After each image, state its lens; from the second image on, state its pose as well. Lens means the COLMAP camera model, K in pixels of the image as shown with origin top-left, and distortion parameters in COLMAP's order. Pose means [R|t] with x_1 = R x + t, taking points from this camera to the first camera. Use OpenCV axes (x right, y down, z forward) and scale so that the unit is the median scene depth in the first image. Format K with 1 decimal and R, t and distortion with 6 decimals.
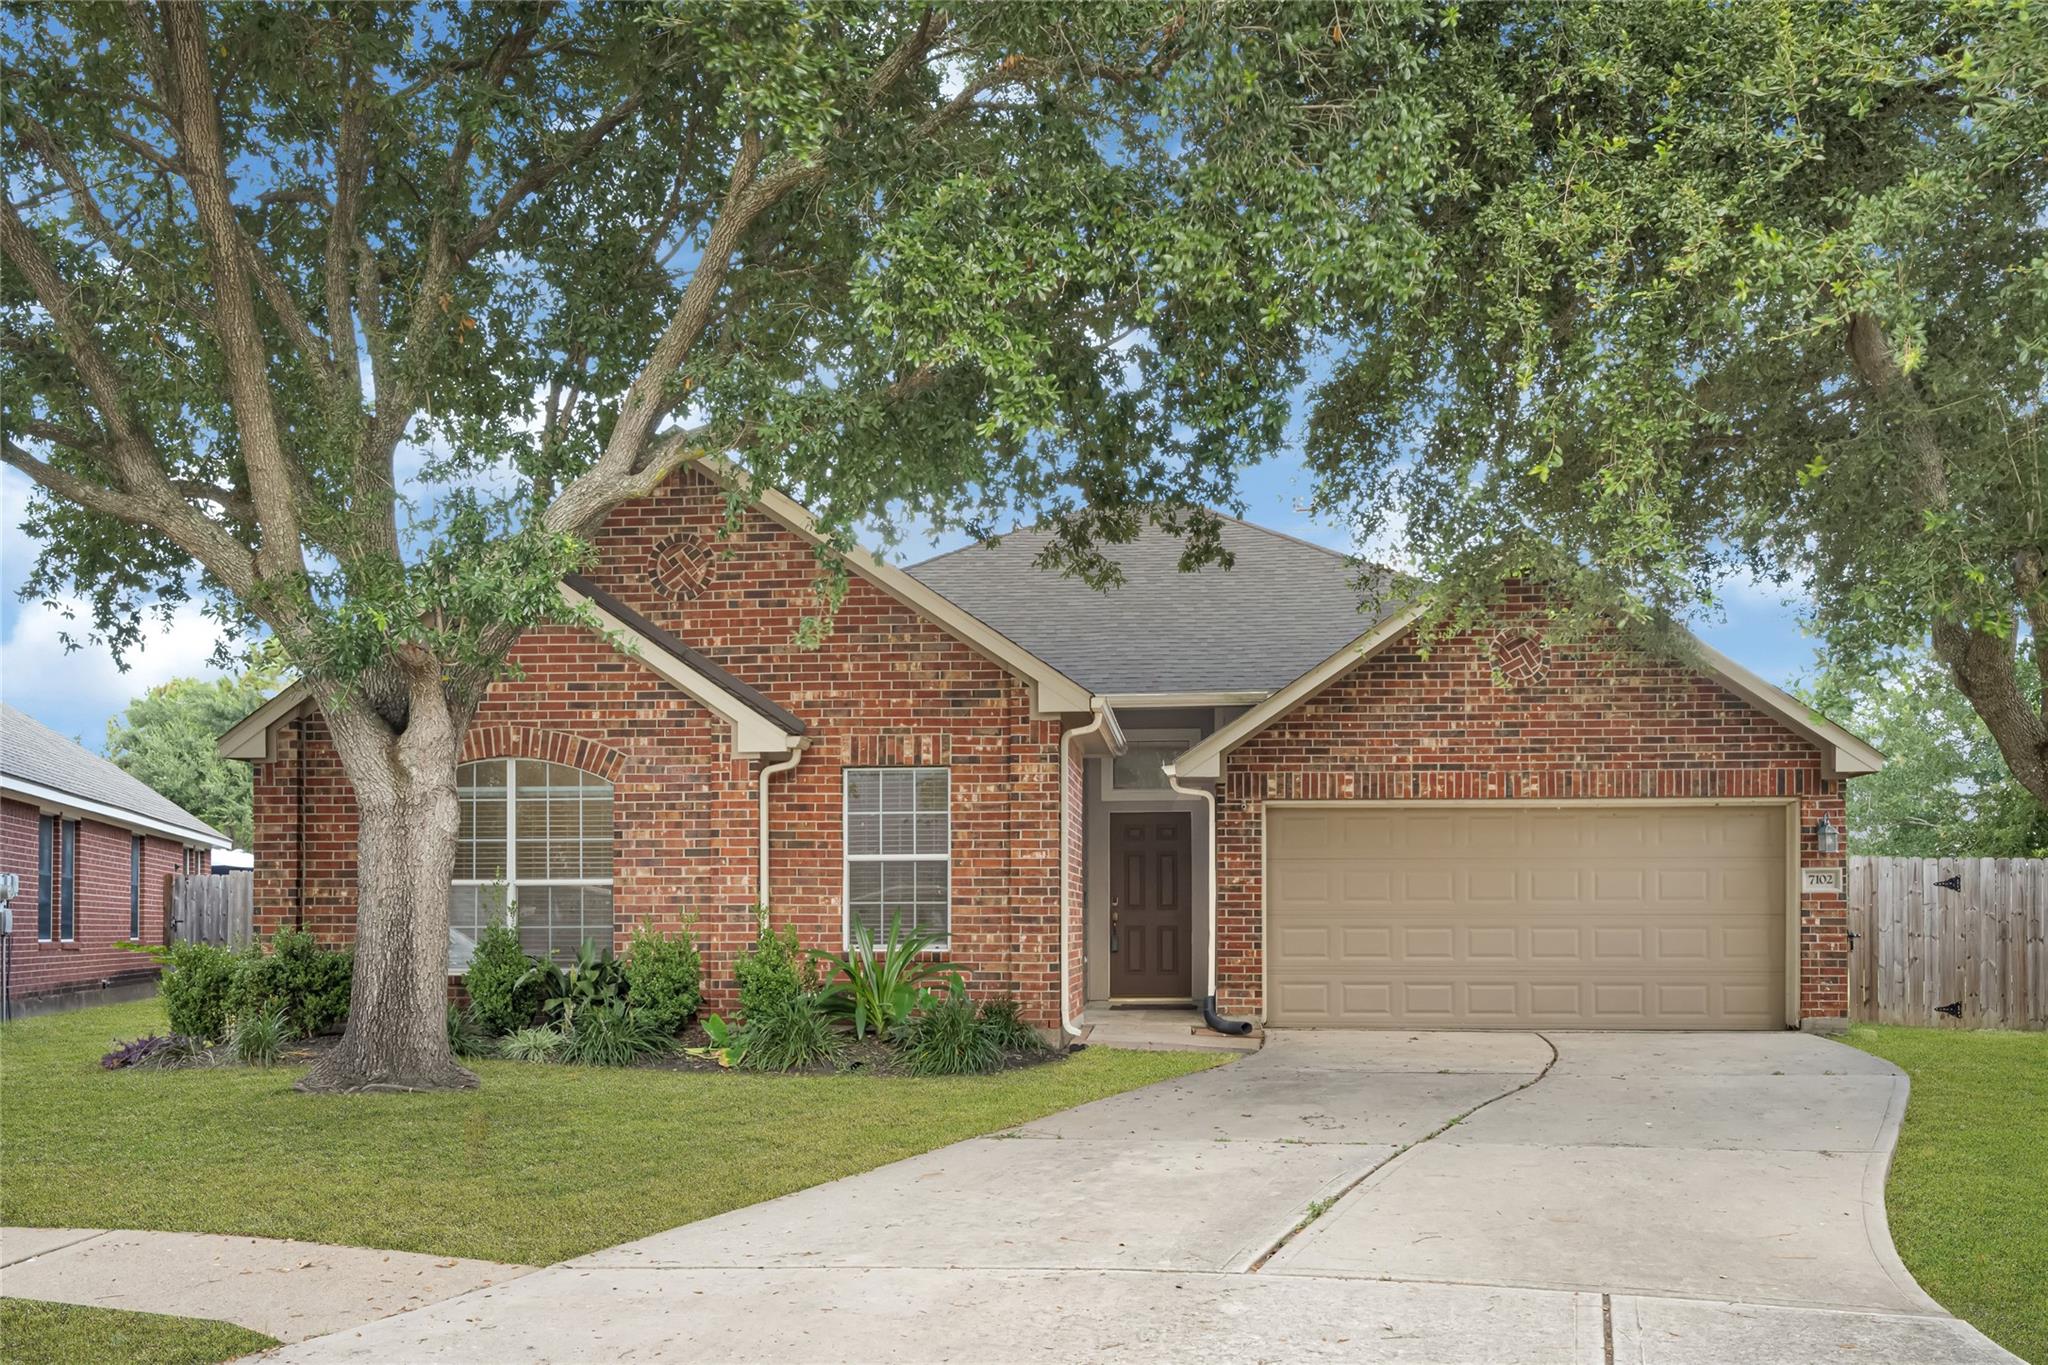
lens RADIAL K [[1828.8, 0, 1021.5], [0, 1828.8, 683.7], [0, 0, 1]] dist [-0.005193, 0.004219]
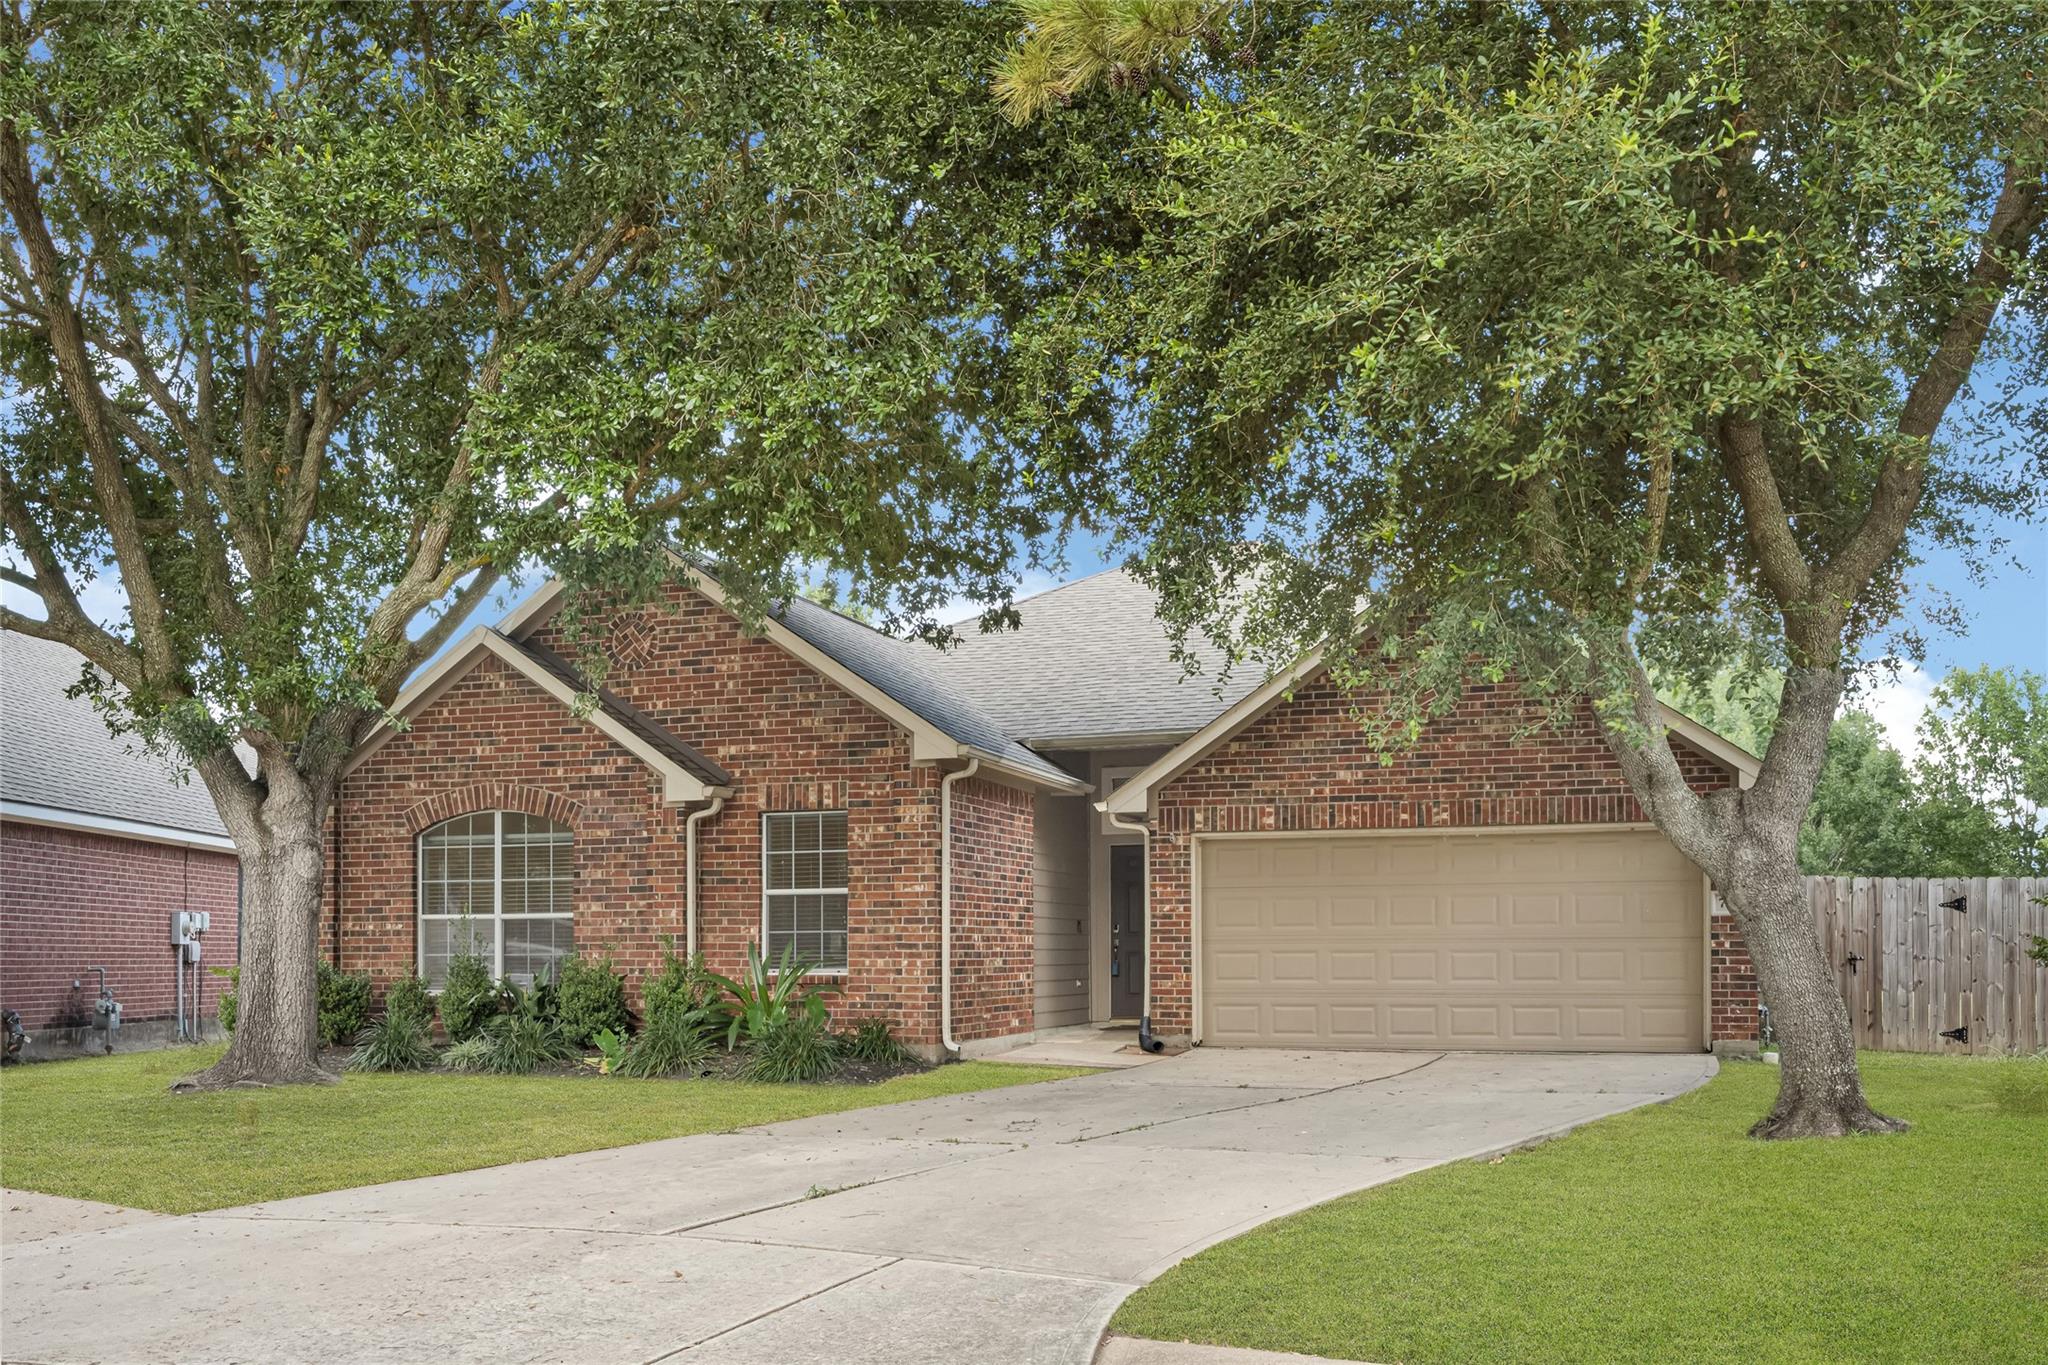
lens RADIAL K [[1828.8, 0, 1028.8], [0, 1828.8, 682.7], [0, 0, 1]] dist [-0.005193, 0.004219]
pose [[0.975256, -0.036254, -0.218088, 0.313952], [0.032956, 0.999281, -0.018742, -0.007936], [0.218611, 0.011091, 0.975749, -0.071048]]
